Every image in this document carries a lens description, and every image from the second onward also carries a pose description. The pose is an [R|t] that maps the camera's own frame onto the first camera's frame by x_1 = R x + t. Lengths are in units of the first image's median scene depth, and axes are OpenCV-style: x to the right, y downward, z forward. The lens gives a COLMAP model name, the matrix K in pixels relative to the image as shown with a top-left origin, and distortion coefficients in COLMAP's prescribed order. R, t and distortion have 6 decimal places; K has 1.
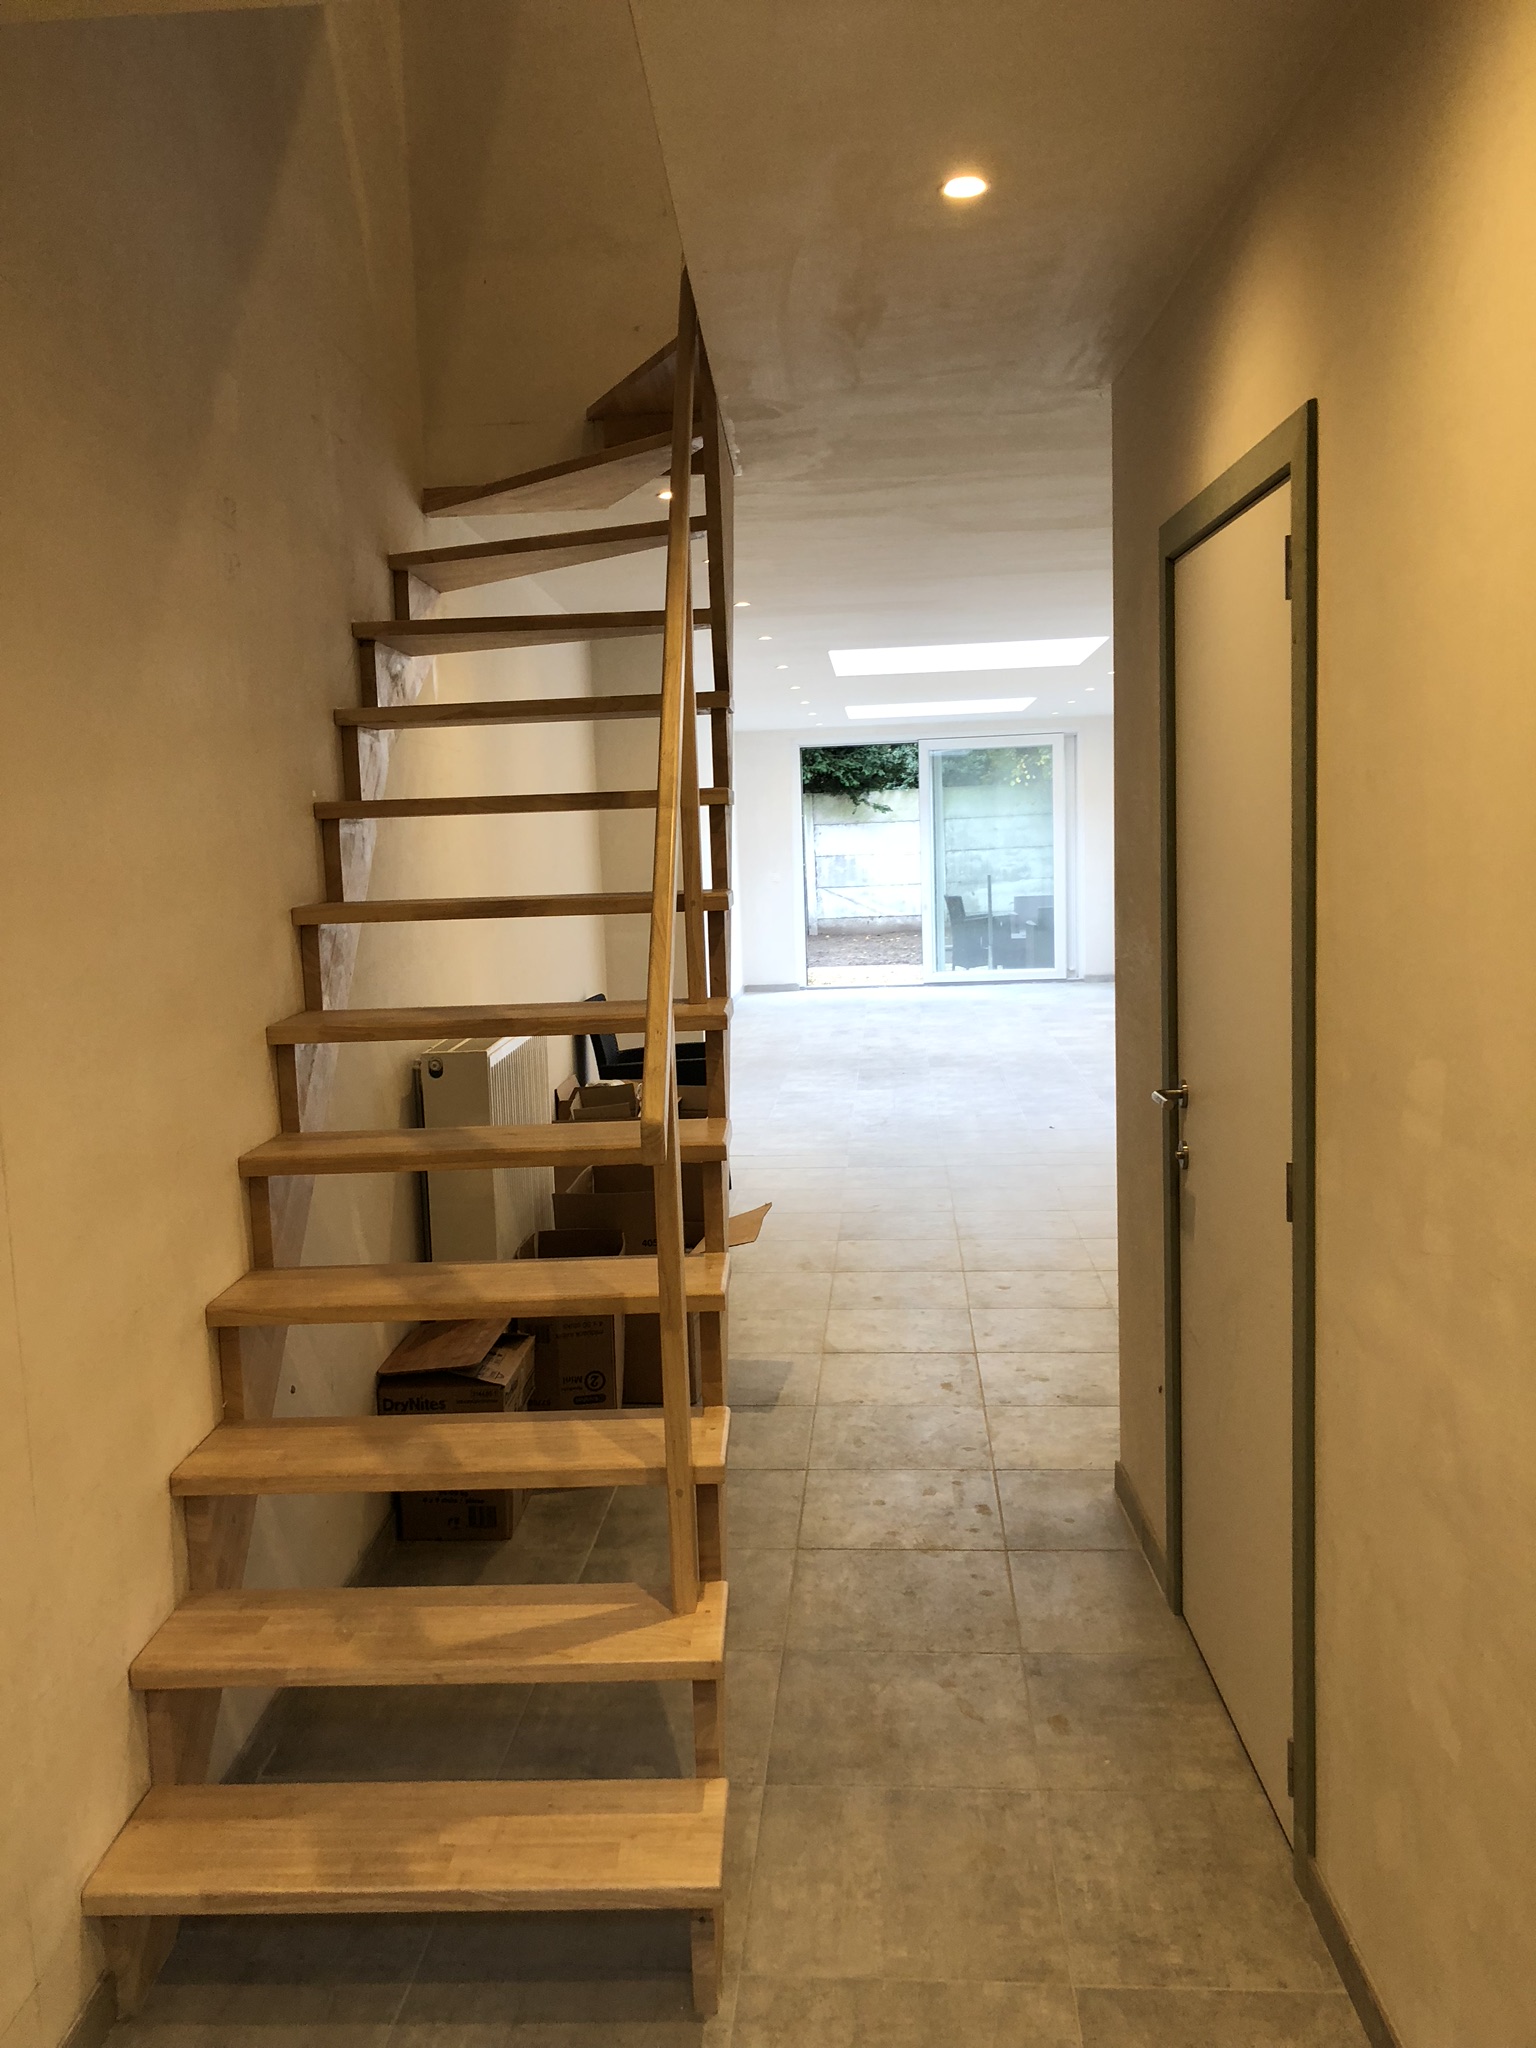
lens RADIAL K [[1690.4, 0, 771.1], [0, 1690.4, 1024.1], [0, 0, 1]] dist [0.014026, 0.016728]
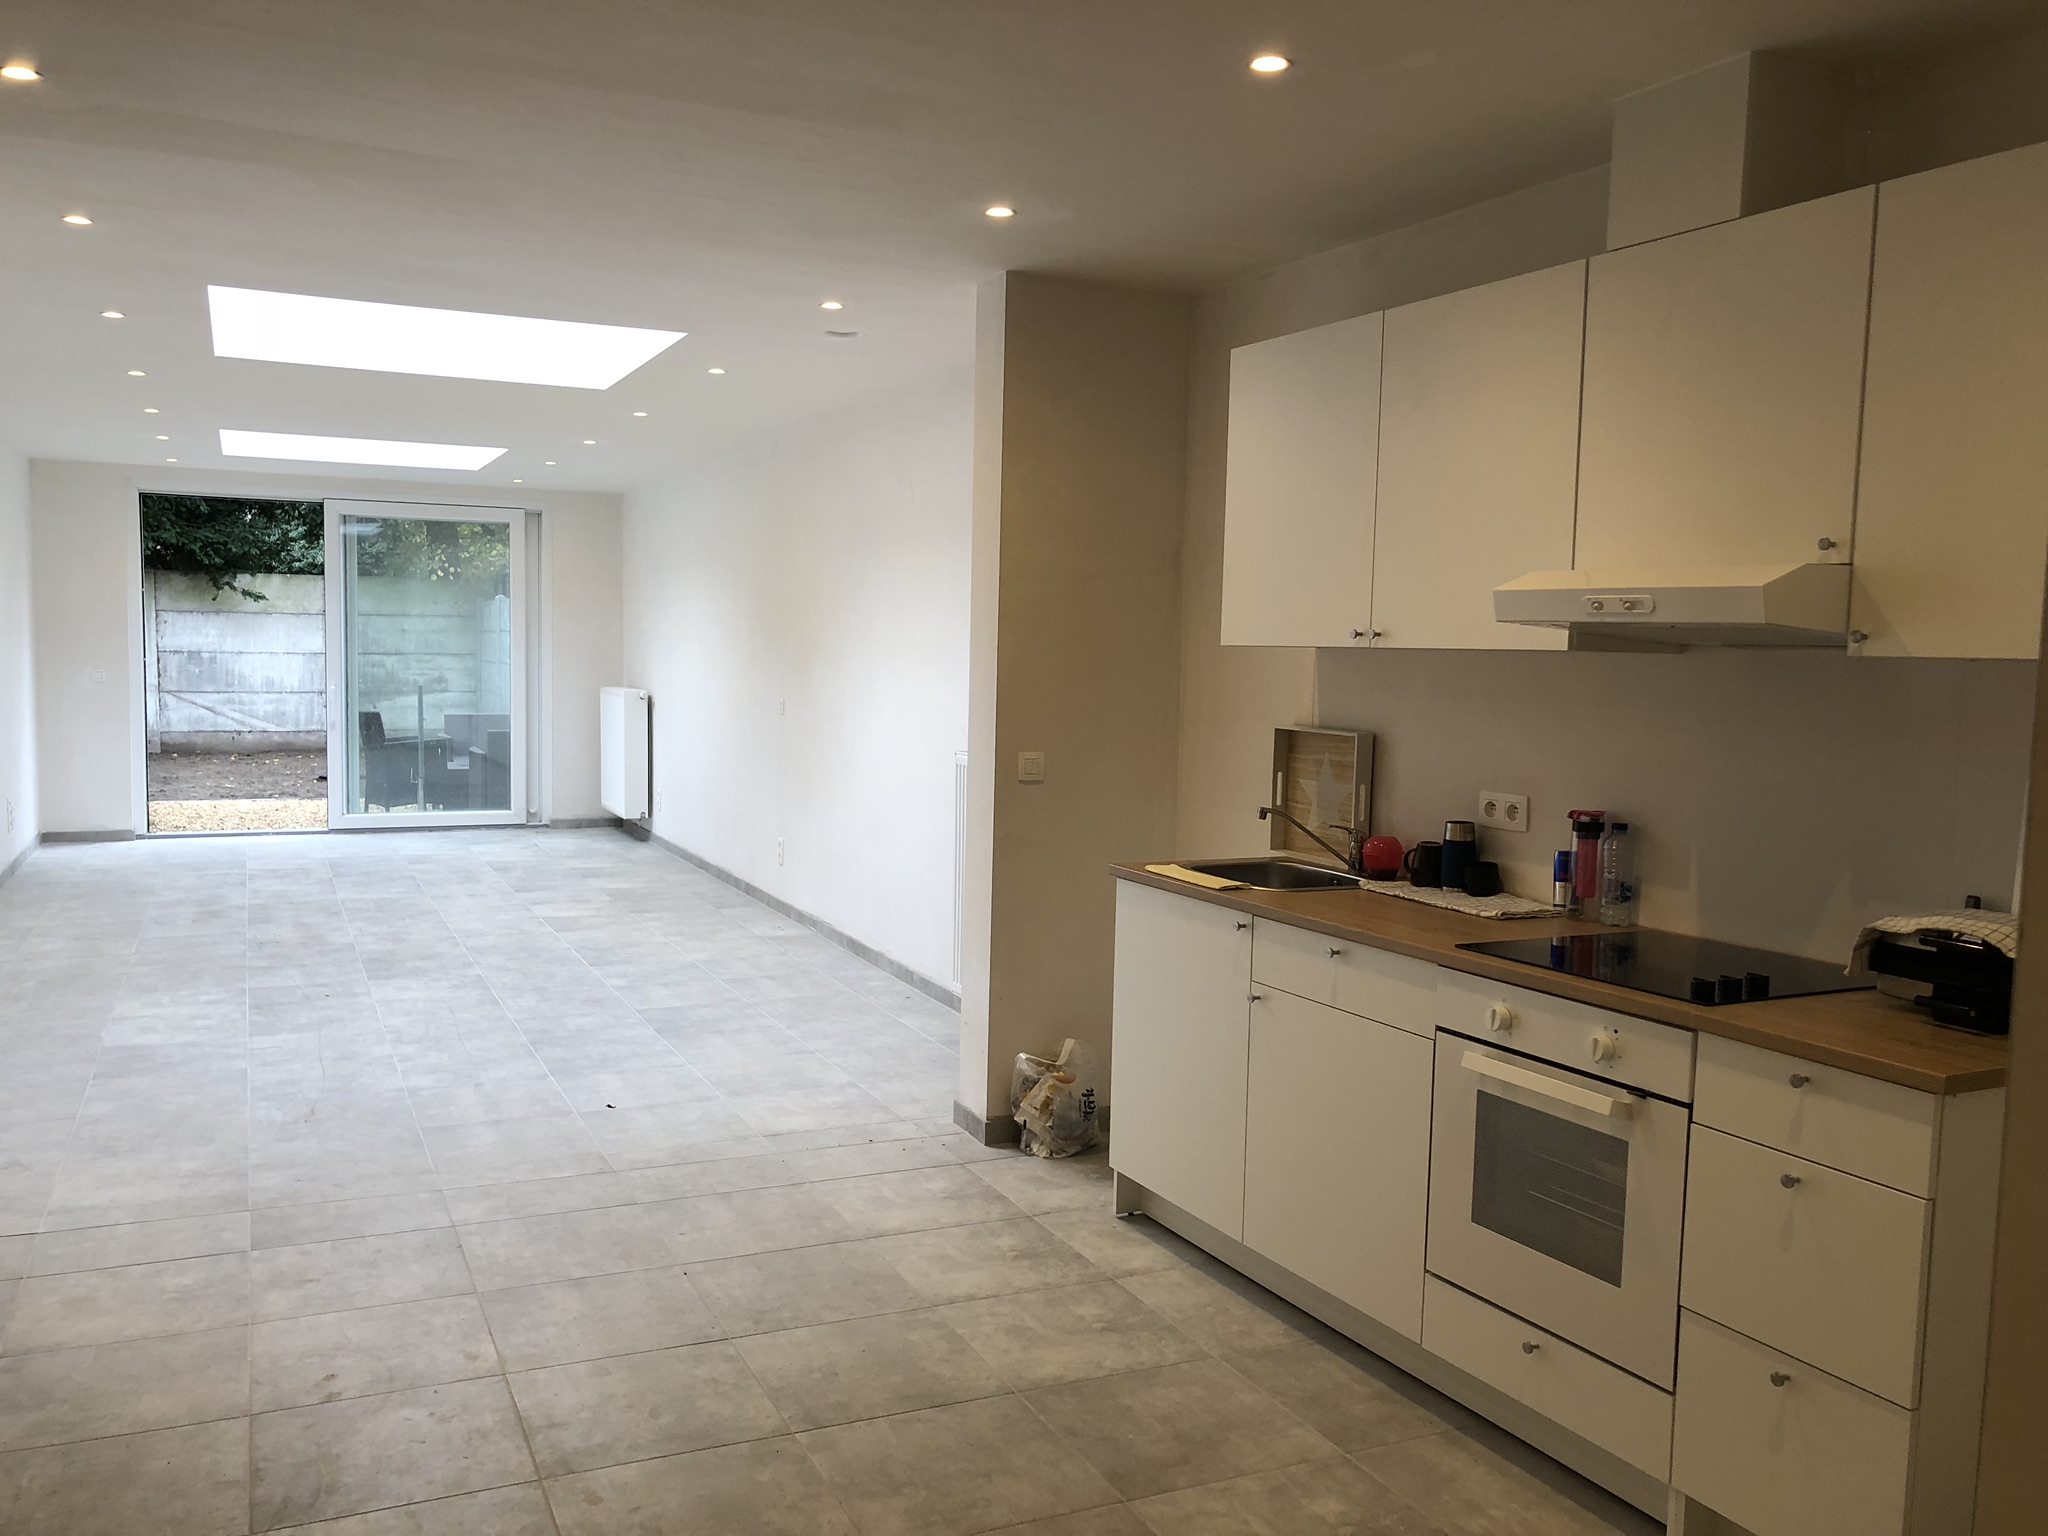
lens RADIAL K [[1690.4, 0, 1021.8], [0, 1690.4, 796.9], [0, 0, 1]] dist [0.014026, 0.016728]
pose [[0.877192, 0.013536, 0.479948, 0.000724], [-0.000266, 0.999616, -0.027706, -0.016527], [-0.480139, 0.024176, 0.876859, 0.193773]]
